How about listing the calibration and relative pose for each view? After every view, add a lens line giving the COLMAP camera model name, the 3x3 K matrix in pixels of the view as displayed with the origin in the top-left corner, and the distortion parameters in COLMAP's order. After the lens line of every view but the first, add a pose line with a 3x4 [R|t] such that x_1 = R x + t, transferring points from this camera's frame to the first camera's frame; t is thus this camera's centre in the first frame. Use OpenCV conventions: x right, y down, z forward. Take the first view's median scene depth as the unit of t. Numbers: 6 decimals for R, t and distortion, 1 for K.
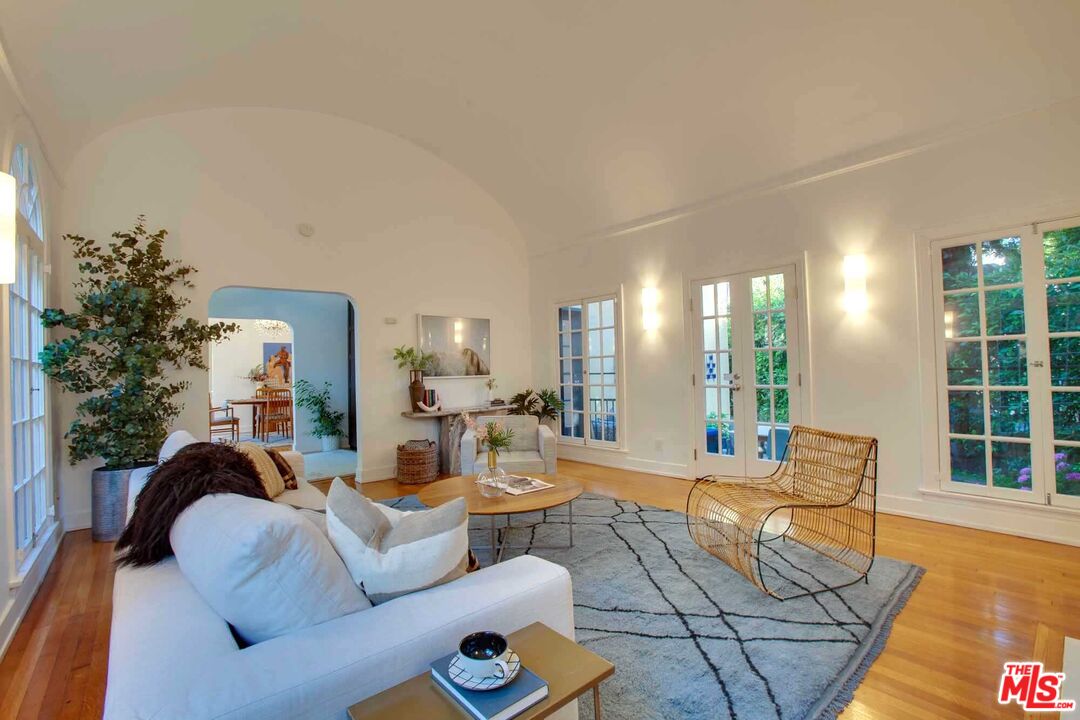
lens RADIAL K [[487.7, 0, 540.0], [0, 487.7, 360.0], [0, 0, 1]] dist [-0.072809, 0.024788]
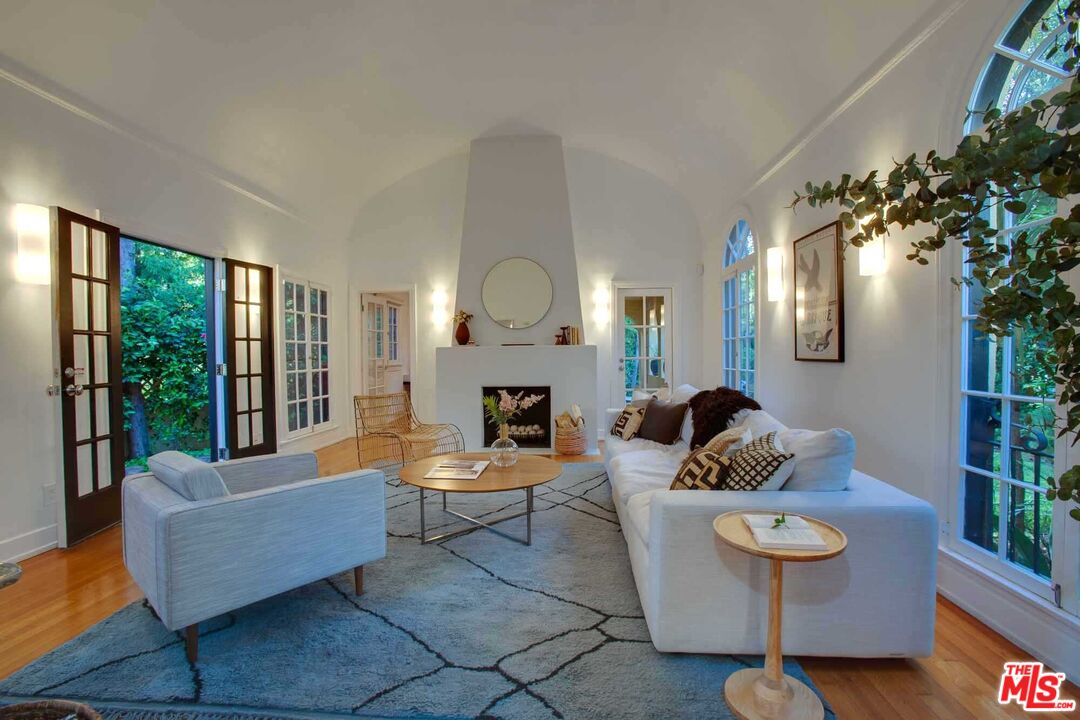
lens RADIAL K [[487.7, 0, 540.0], [0, 487.7, 360.0], [0, 0, 1]] dist [-0.072809, 0.024788]
pose [[-0.701646, 0.022817, 0.712161, -0.505153], [0.014610, 0.999738, -0.017637, 0.035946], [-0.712376, -0.001970, -0.701795, 0.920909]]
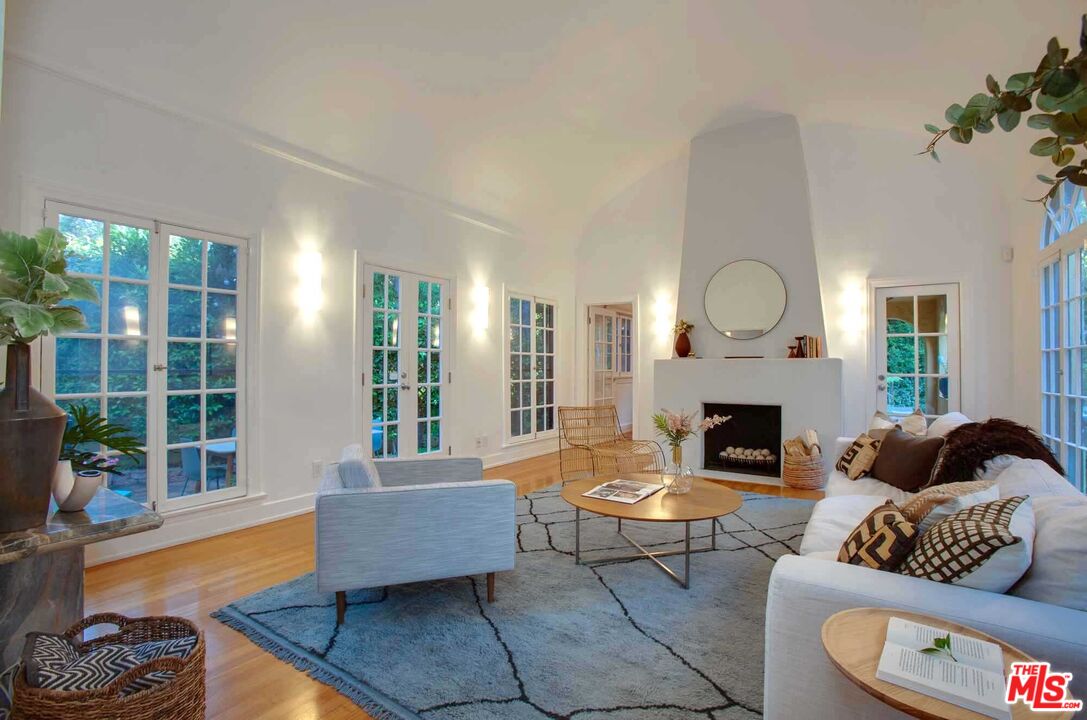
lens RADIAL K [[496.5, 0, 543.5], [0, 496.5, 360.0], [0, 0, 1]] dist [-0.079735, 0.031846]
pose [[-0.257379, 0.037287, 0.965591, -0.531373], [-0.014677, 0.998989, -0.042488, 0.034352], [-0.966199, -0.025107, -0.256572, 0.820417]]
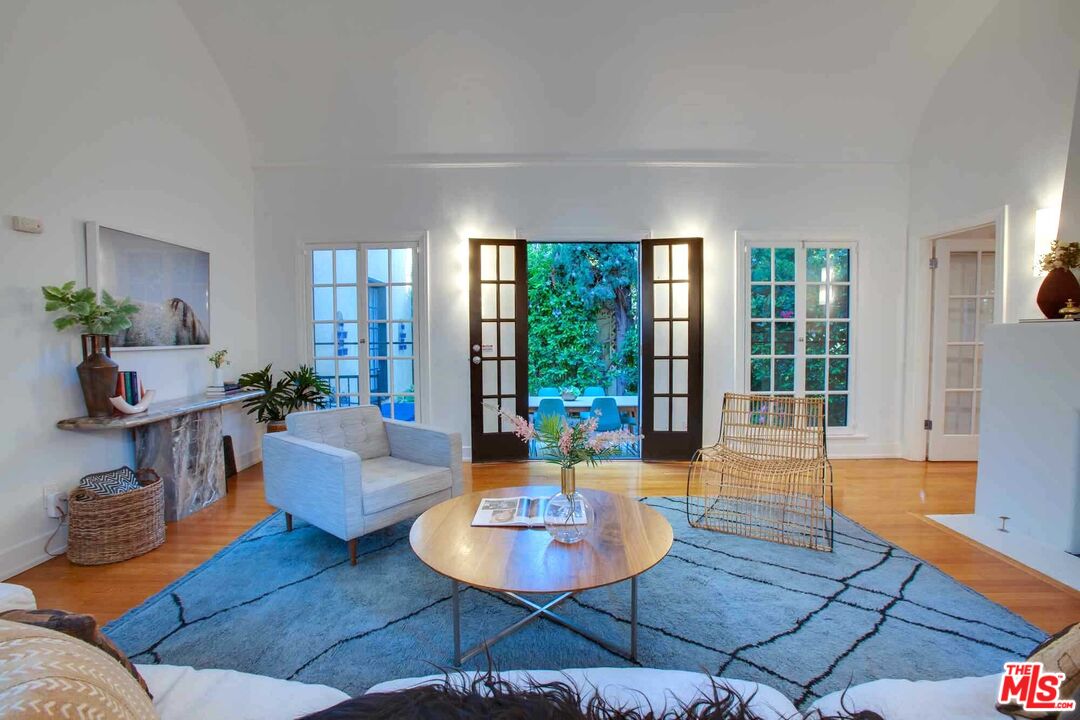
lens RADIAL K [[487.7, 0, 540.0], [0, 487.7, 360.0], [0, 0, 1]] dist [-0.072809, 0.024788]
pose [[0.662635, -0.017359, 0.748741, -0.313081], [-0.025667, 0.998618, 0.045868, 0.013701], [-0.748502, -0.049612, 0.661274, 0.338667]]
